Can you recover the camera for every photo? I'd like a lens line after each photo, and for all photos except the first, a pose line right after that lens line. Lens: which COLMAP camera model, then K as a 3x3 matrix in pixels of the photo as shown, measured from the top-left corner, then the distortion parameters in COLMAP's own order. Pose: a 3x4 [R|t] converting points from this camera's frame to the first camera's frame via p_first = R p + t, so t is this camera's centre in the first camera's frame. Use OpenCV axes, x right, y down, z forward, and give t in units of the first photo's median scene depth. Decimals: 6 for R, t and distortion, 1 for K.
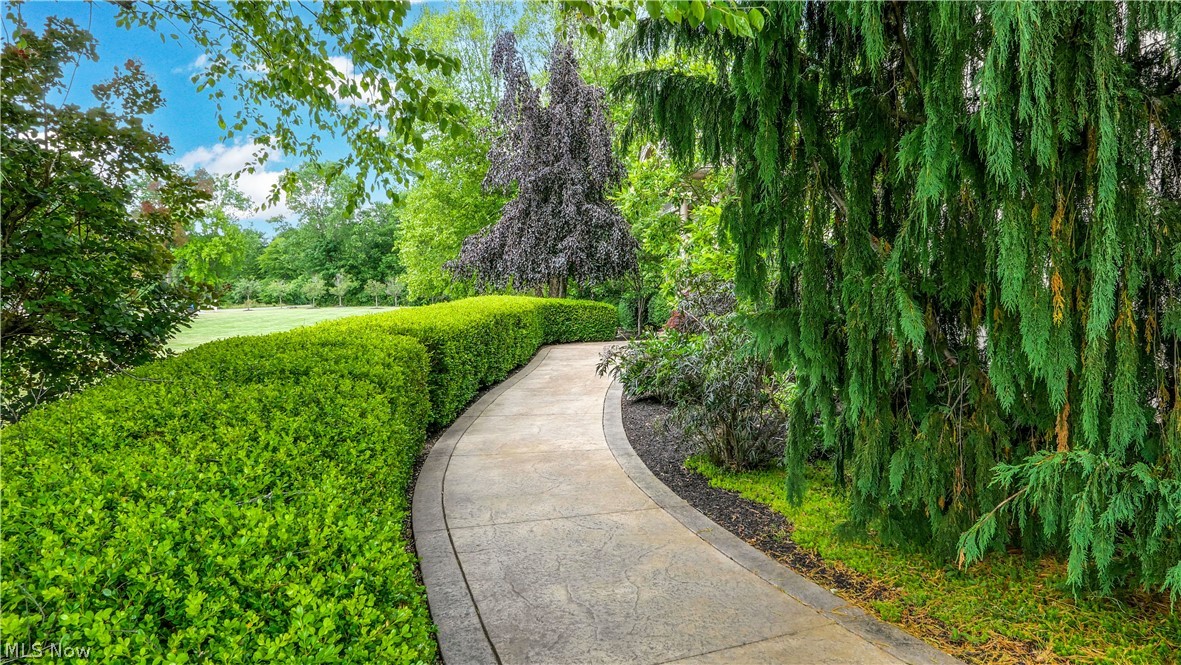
lens RADIAL K [[794.1, 0, 589.8], [0, 794.1, 330.7], [0, 0, 1]] dist [-0.023129, 0.000191]
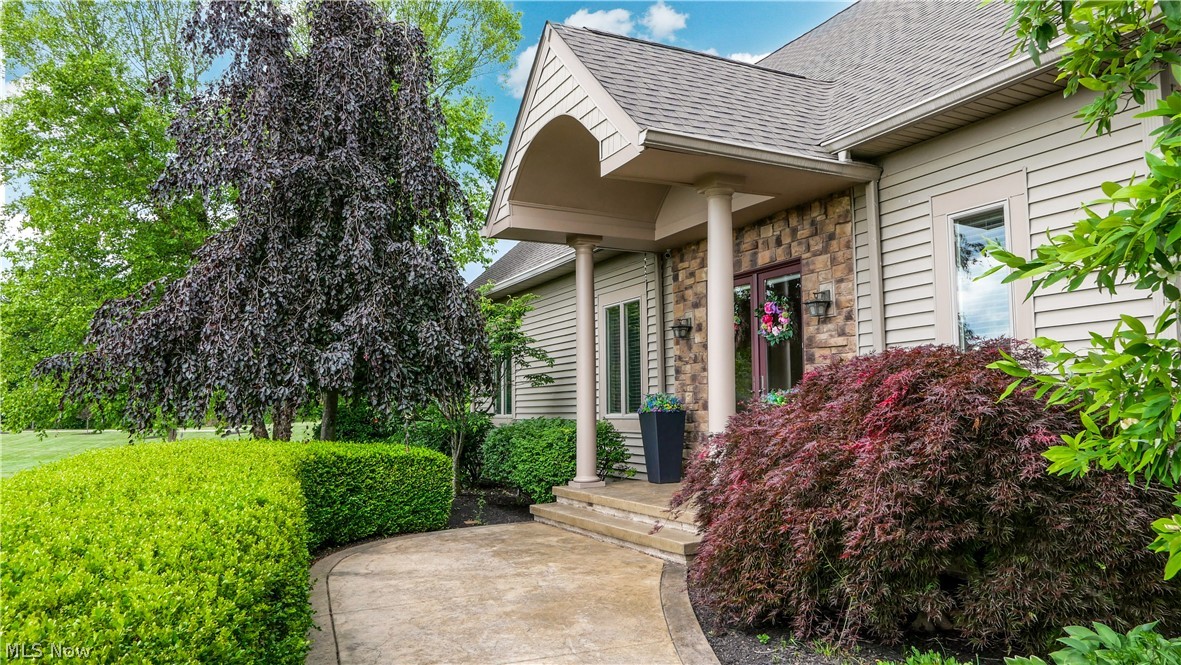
lens RADIAL K [[794.1, 0, 585.7], [0, 794.1, 354.9], [0, 0, 1]] dist [-0.023129, 0.000191]
pose [[0.936653, 0.020117, 0.349679, -0.061781], [0.020360, 0.993534, -0.111693, -0.036746], [-0.349665, 0.111736, 0.930188, 0.526758]]
